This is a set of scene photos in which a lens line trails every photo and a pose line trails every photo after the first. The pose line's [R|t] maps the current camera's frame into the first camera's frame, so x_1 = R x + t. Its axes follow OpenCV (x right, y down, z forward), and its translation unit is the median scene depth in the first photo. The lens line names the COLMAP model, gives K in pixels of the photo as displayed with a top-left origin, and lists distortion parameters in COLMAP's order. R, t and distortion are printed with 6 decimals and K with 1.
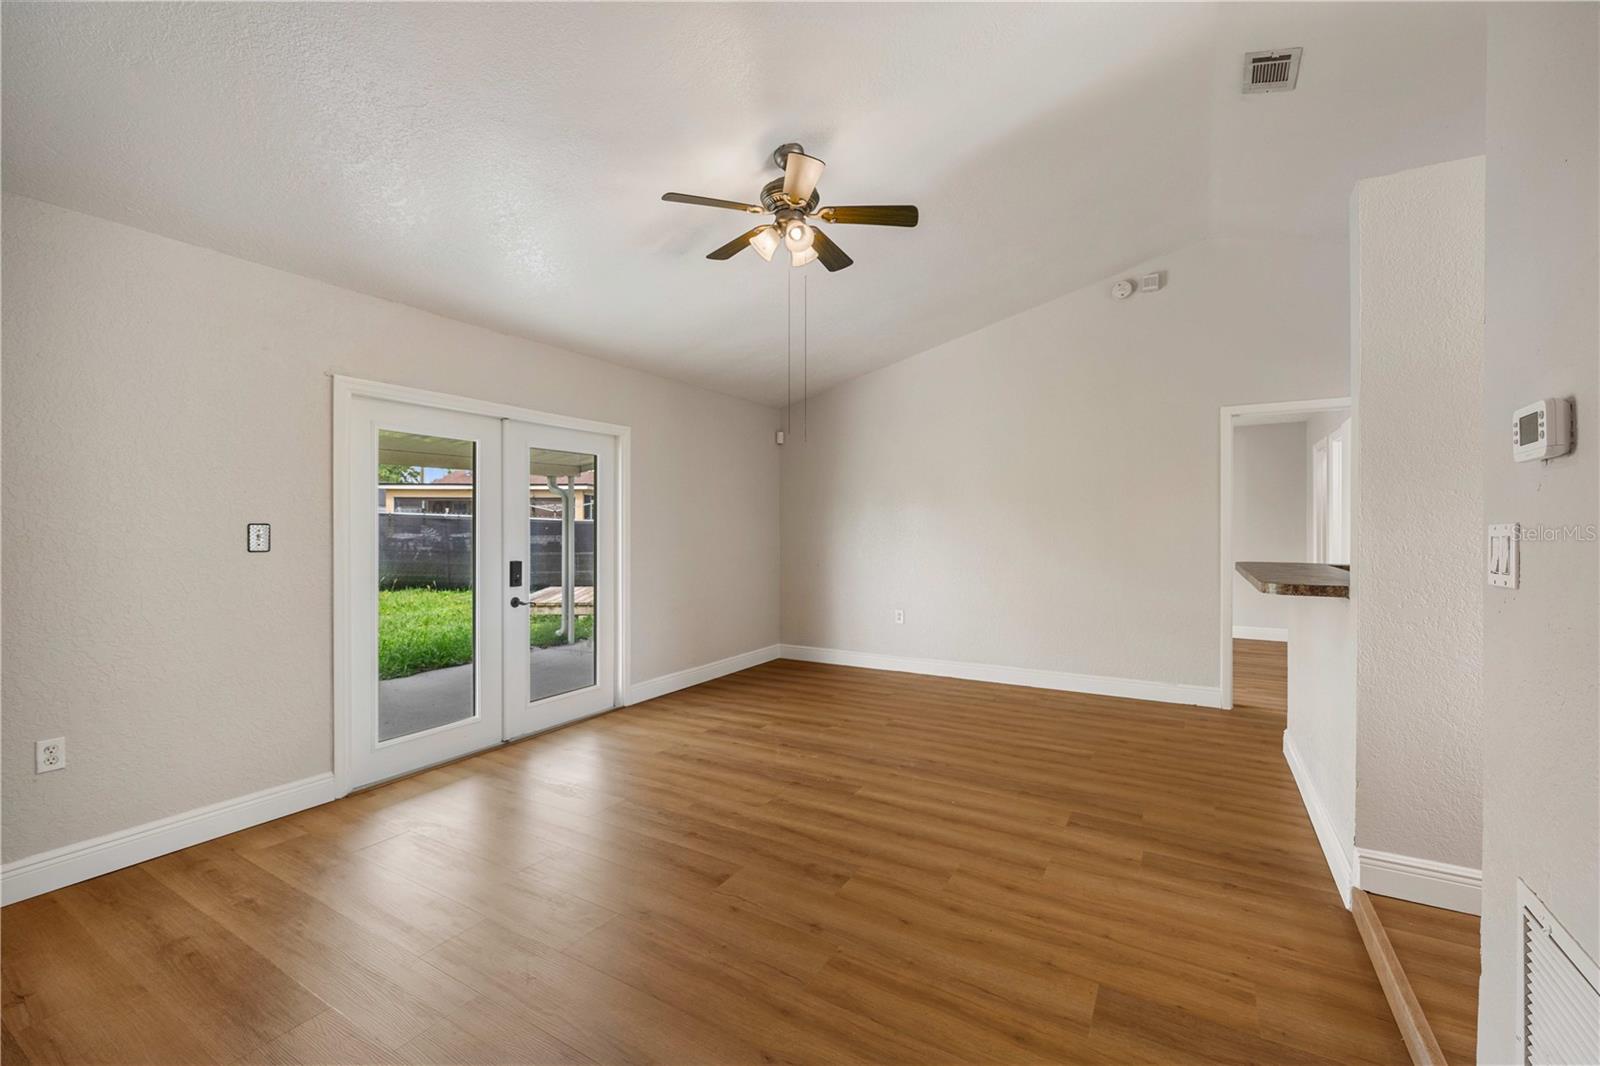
lens RADIAL K [[662.2, 0, 810.4], [0, 662.2, 520.1], [0, 0, 1]] dist [-0.003395, 0.000831]
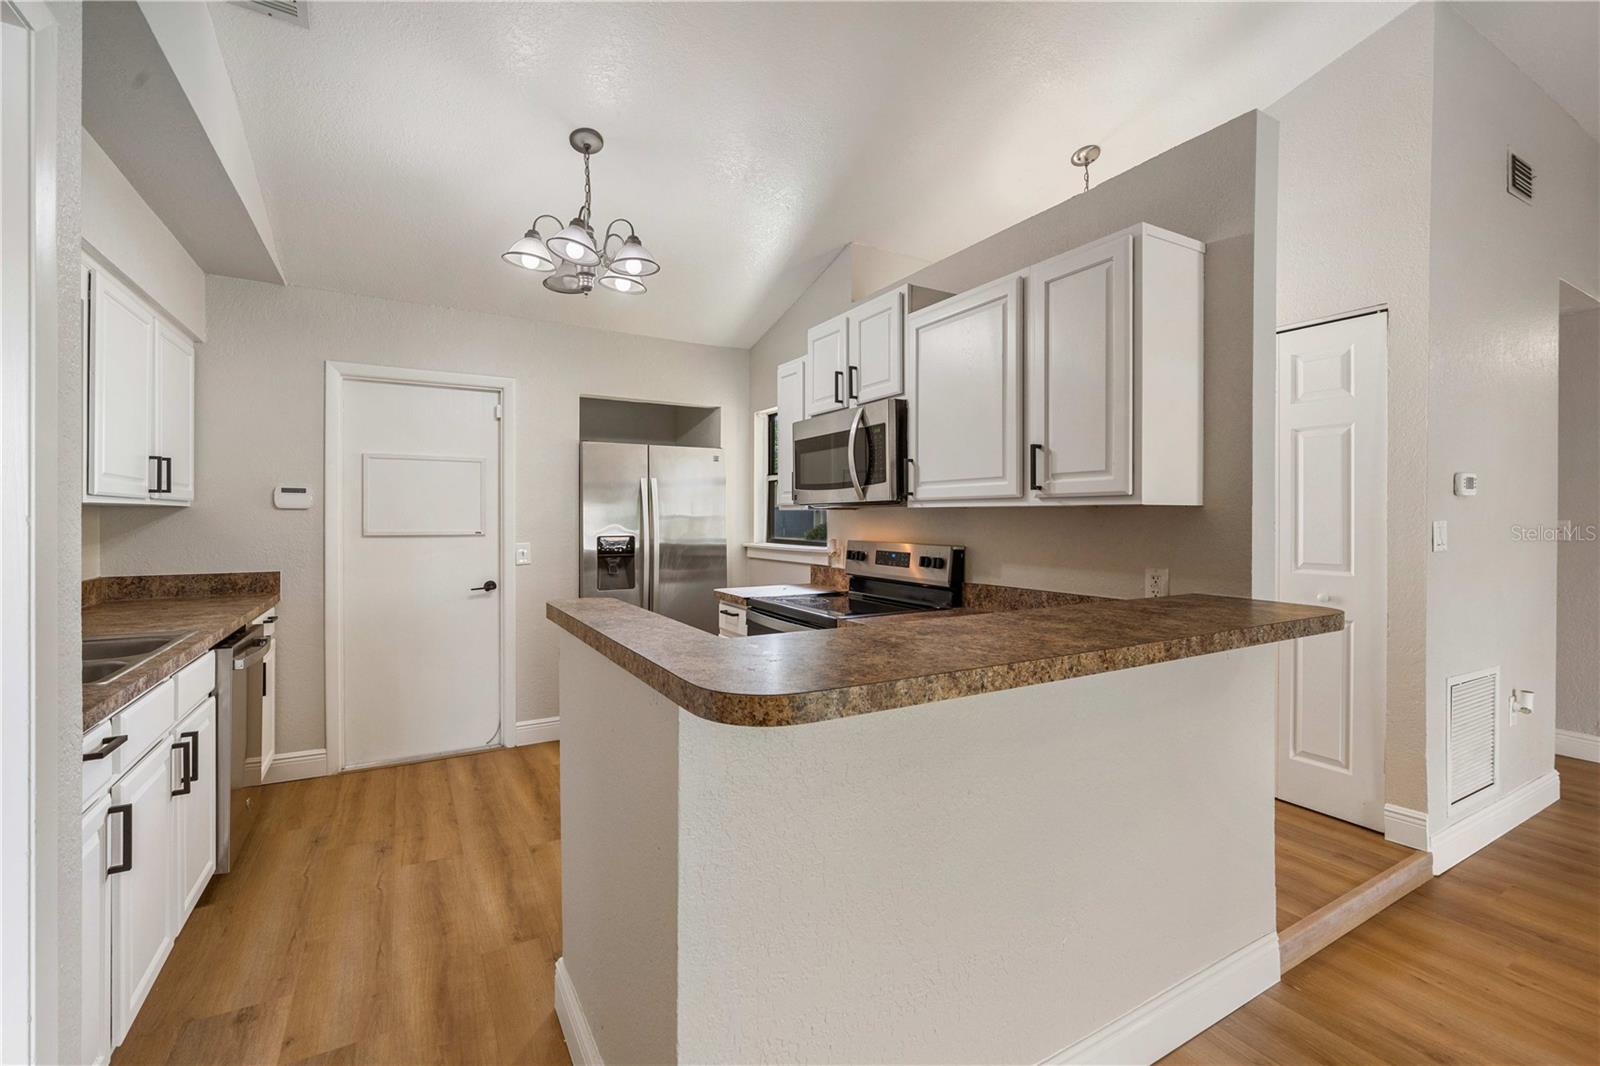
lens RADIAL K [[682.2, 0, 806.2], [0, 682.2, 524.0], [0, 0, 1]] dist [0.001042, -0.000223]
pose [[-0.867384, -0.006312, 0.497599, 0.637874], [-0.005447, 0.999980, 0.003190, 0.006099], [-0.497609, 0.000057, -0.867401, 1.444737]]
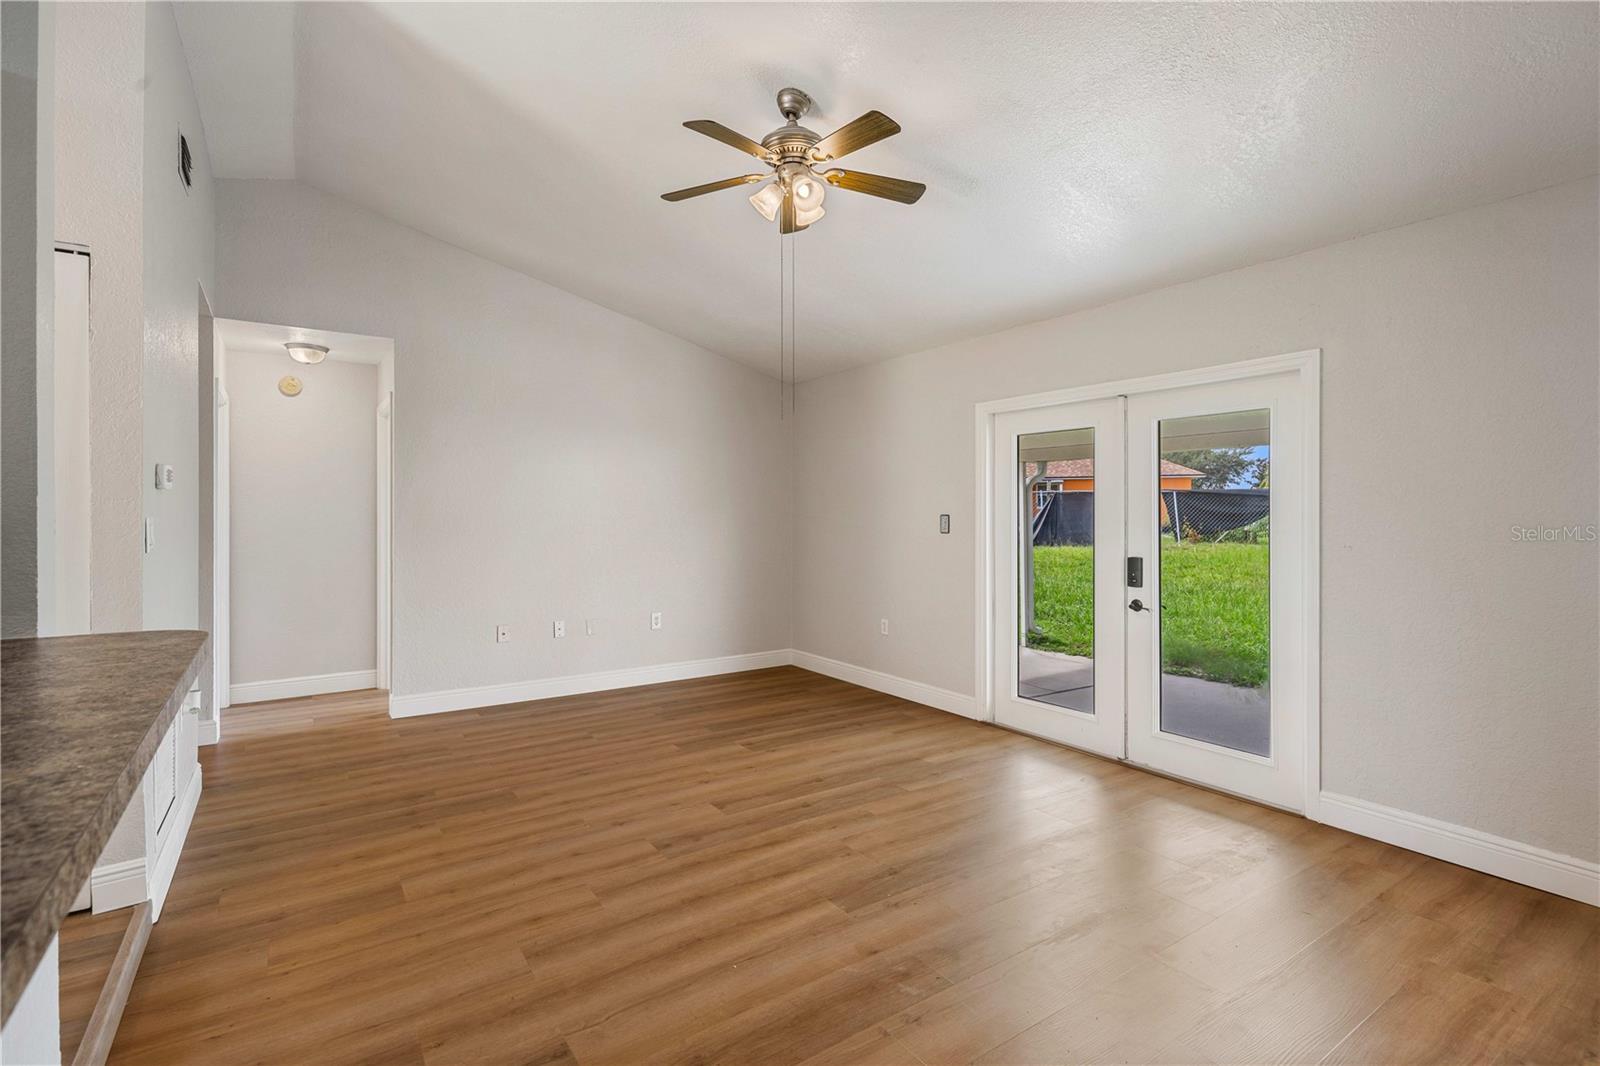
lens RADIAL K [[750.2, 0, 796.6], [0, 750.2, 517.1], [0, 0, 1]] dist [0.000045, 0.000135]
pose [[-0.440745, 0.004912, -0.897619, 0.789286], [0.008835, 0.999960, 0.001134, 0.005840], [0.897589, -0.007431, -0.440771, 1.316776]]
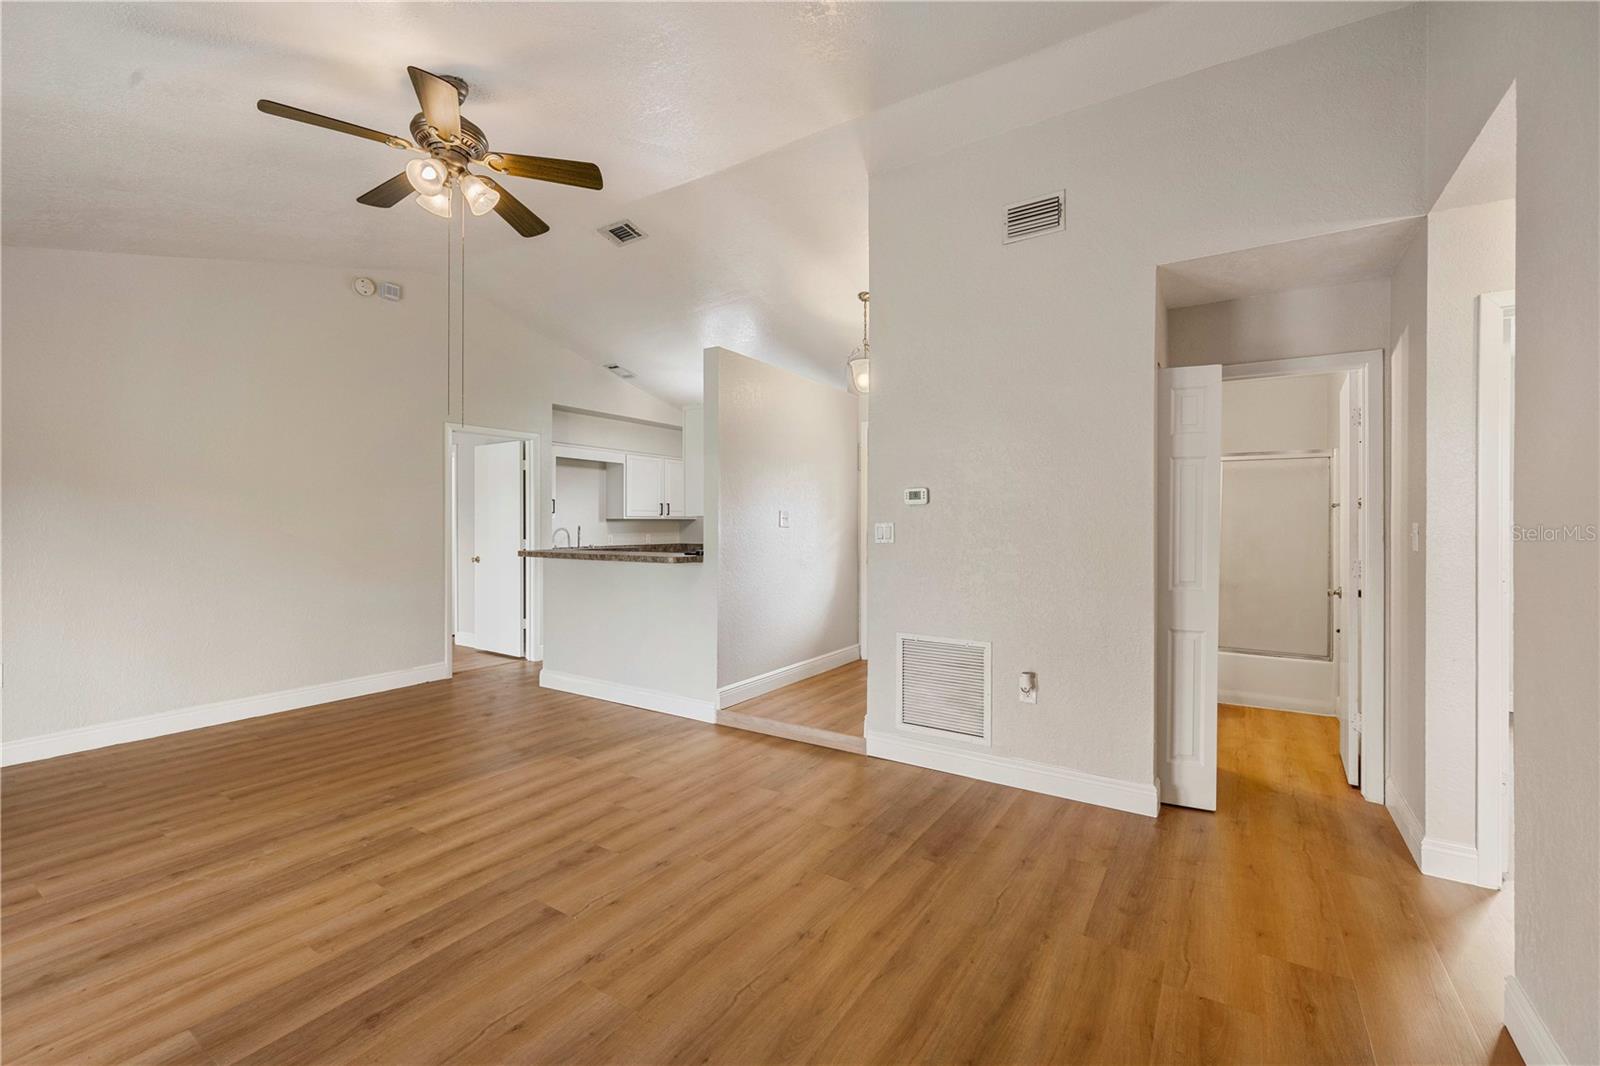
lens RADIAL K [[662.2, 0, 796.6], [0, 662.2, 527.2], [0, 0, 1]] dist [-0.003395, 0.000831]
pose [[0.049652, -0.004315, 0.998757, -0.771944], [-0.009104, 0.999947, 0.004773, 0.004181], [-0.998725, -0.009329, 0.049610, 0.470484]]
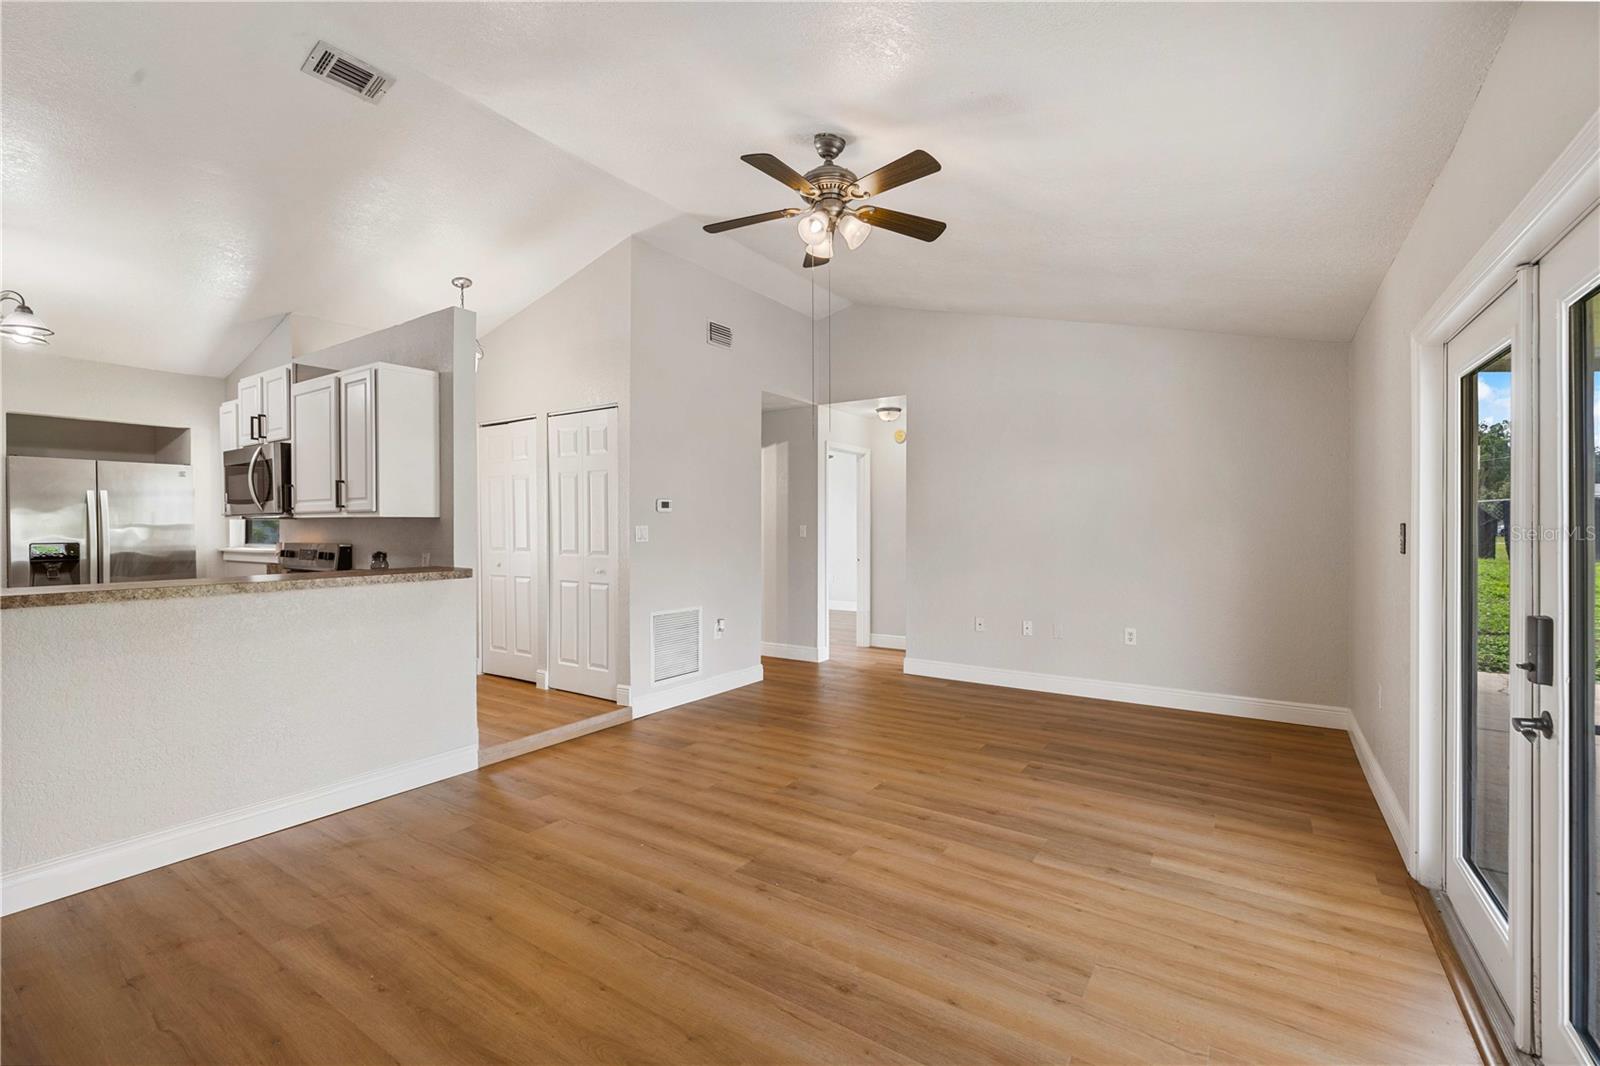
lens RADIAL K [[682.2, 0, 799.8], [0, 682.2, 533.0], [0, 0, 1]] dist [0.001042, -0.000223]
pose [[-0.997606, 0.002326, 0.069115, -0.051590], [0.002534, 0.999993, 0.002920, 0.013663], [-0.069108, 0.003088, -0.997604, 1.813075]]
